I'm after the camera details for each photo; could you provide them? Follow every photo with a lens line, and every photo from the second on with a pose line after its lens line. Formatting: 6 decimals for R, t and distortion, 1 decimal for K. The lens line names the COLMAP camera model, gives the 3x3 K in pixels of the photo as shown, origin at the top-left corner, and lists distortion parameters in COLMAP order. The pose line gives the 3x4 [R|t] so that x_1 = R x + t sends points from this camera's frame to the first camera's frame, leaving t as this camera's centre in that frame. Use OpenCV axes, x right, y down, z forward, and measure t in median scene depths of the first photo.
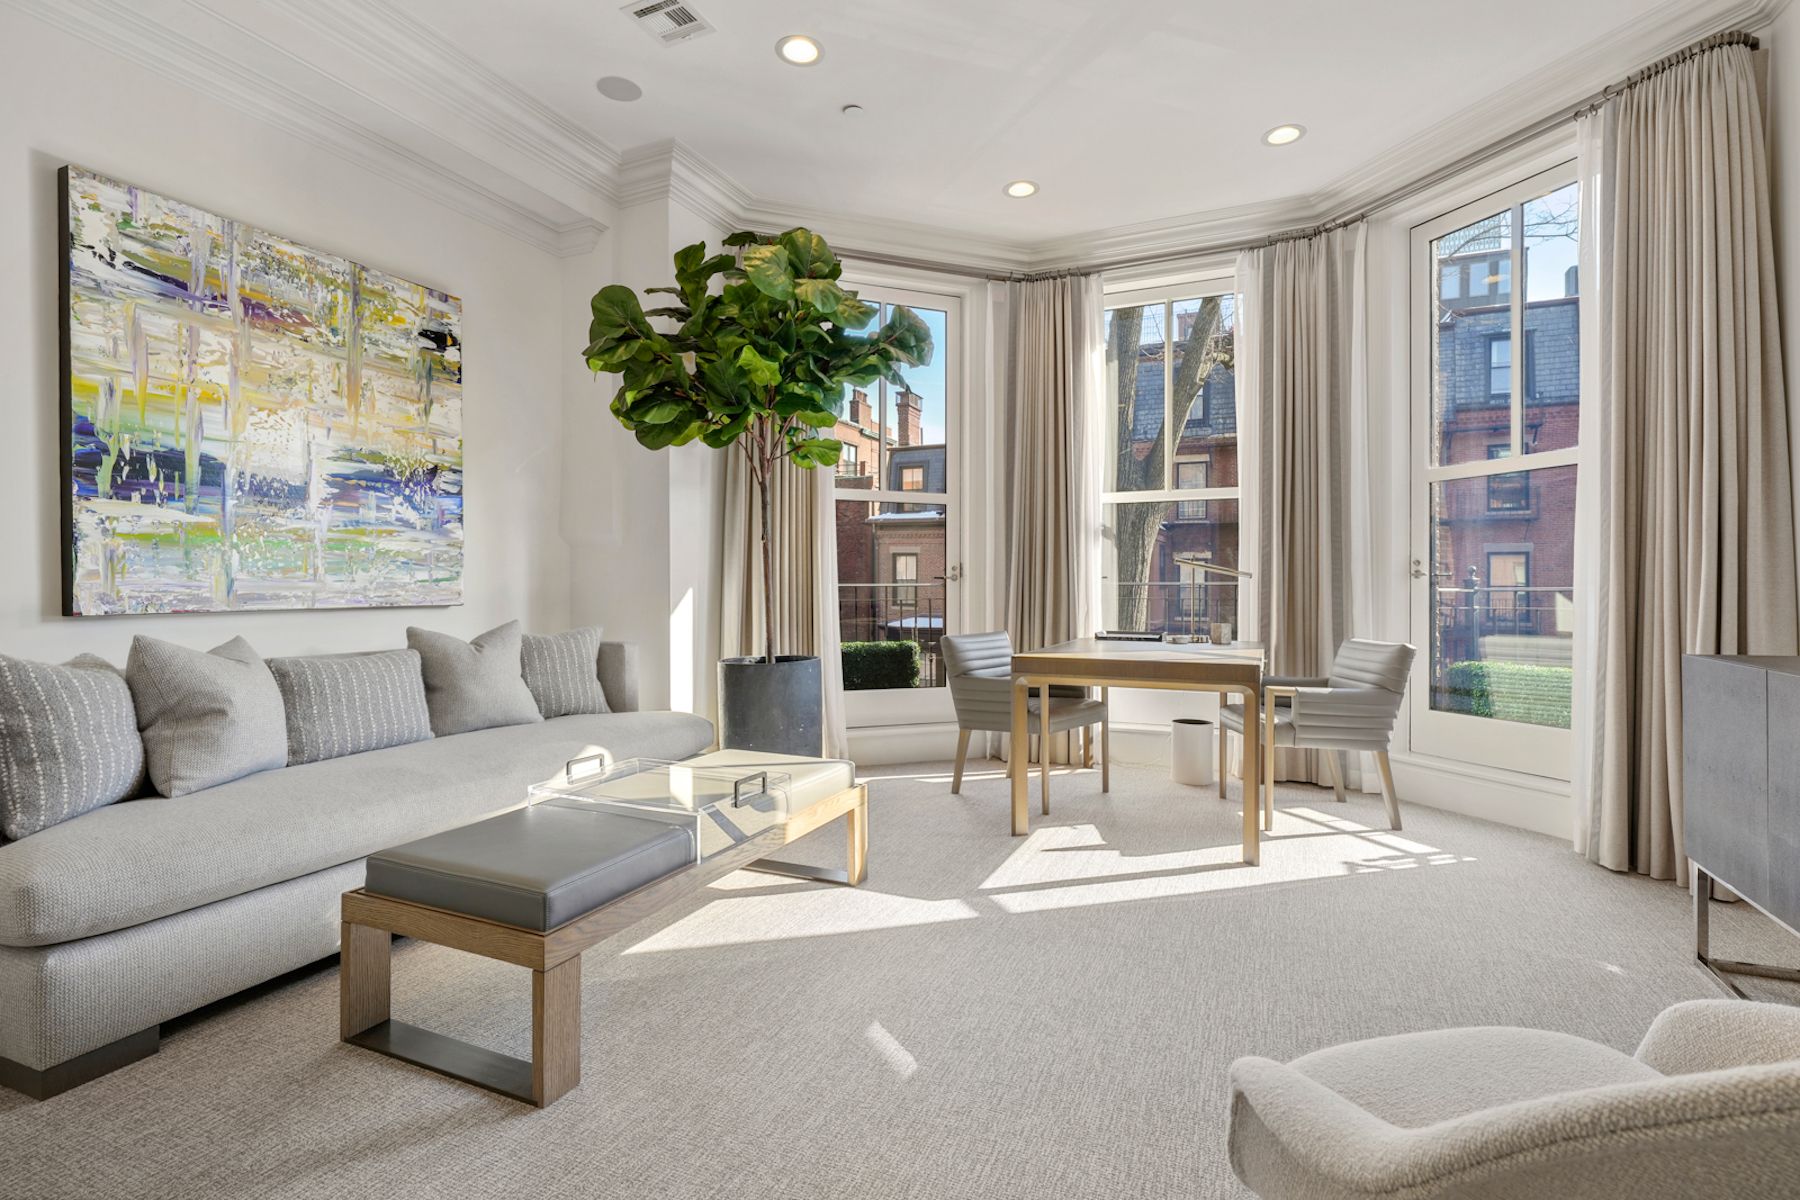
lens RADIAL K [[820.1, 0, 895.5], [0, 820.1, 595.3], [0, 0, 1]] dist [0.001880, -0.000923]
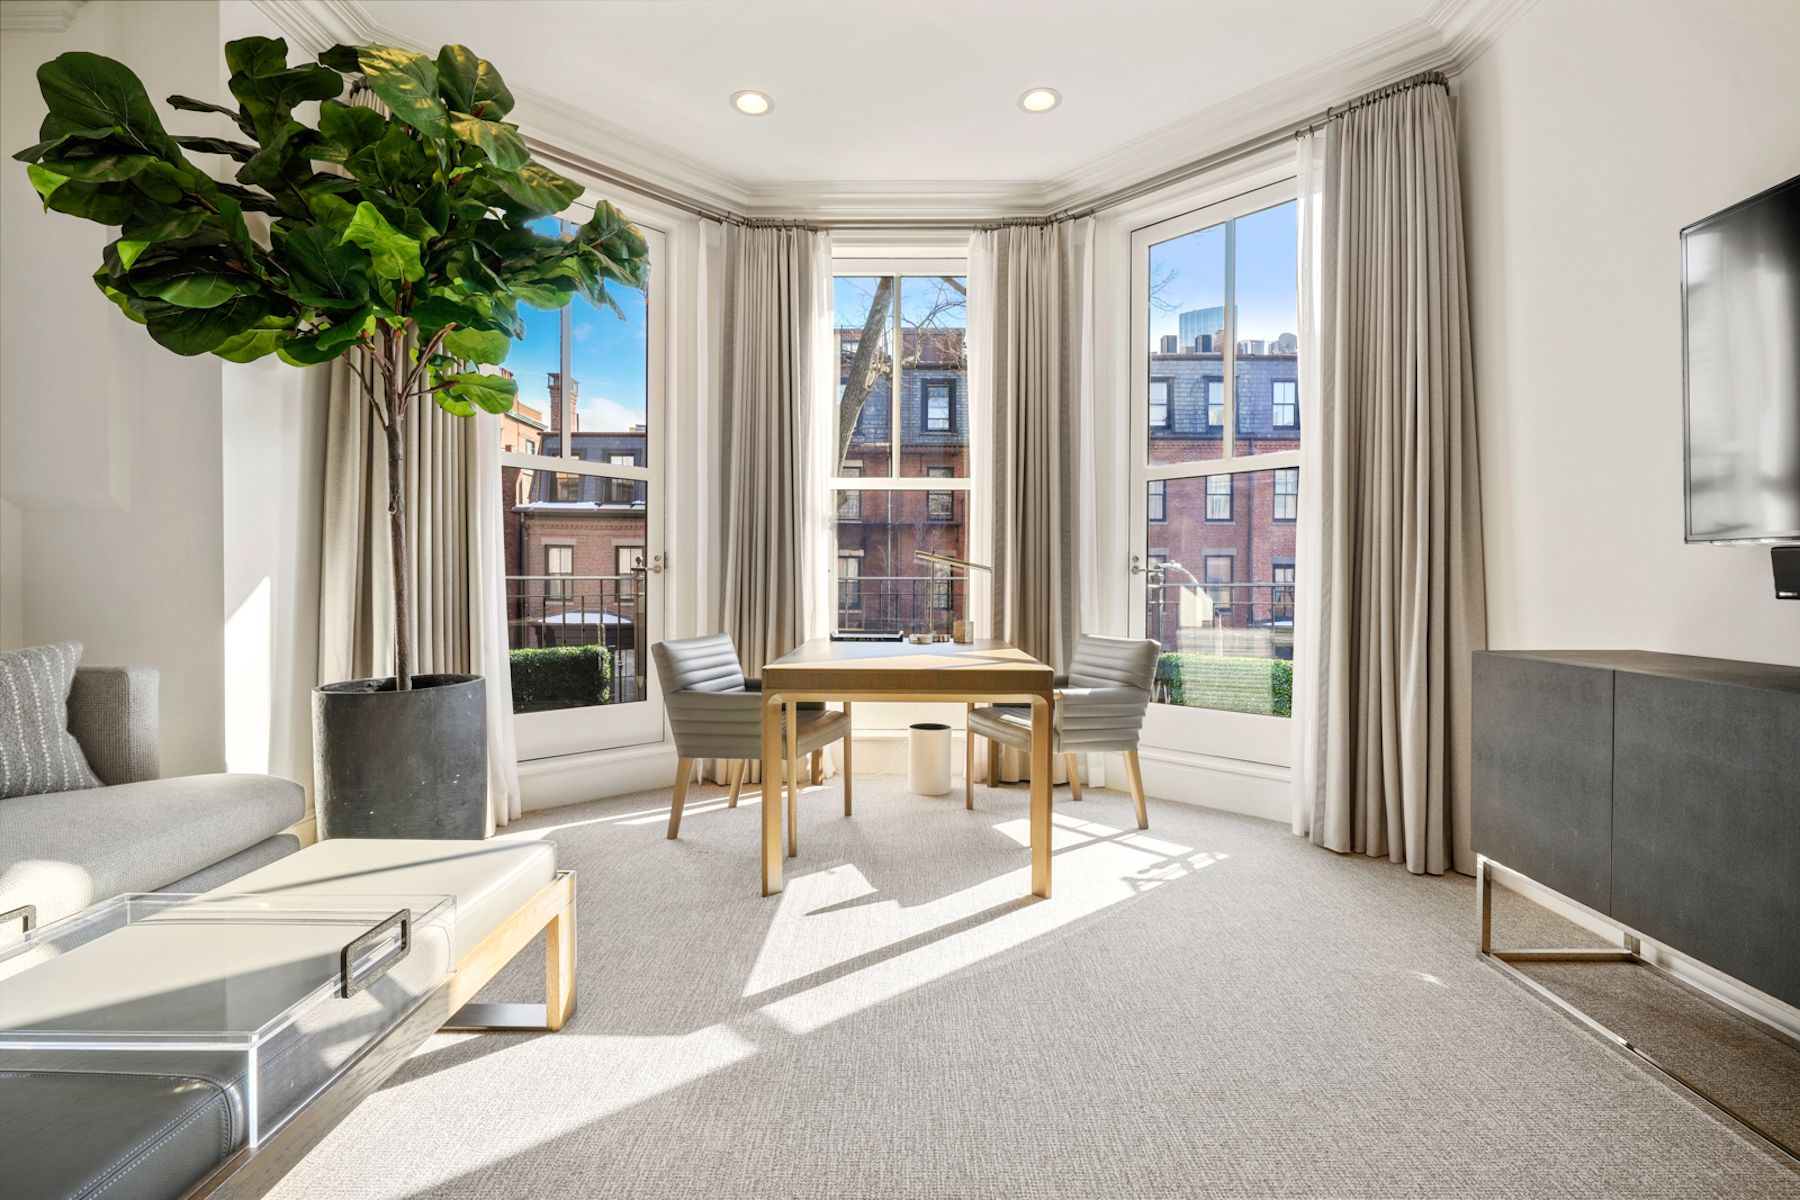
lens RADIAL K [[820.1, 0, 910.0], [0, 820.1, 593.3], [0, 0, 1]] dist [0.001880, -0.000923]
pose [[0.917029, -0.001218, 0.398818, -0.039882], [-0.000556, 0.999990, 0.004334, -0.001429], [-0.398819, -0.004197, 0.917020, 0.208571]]
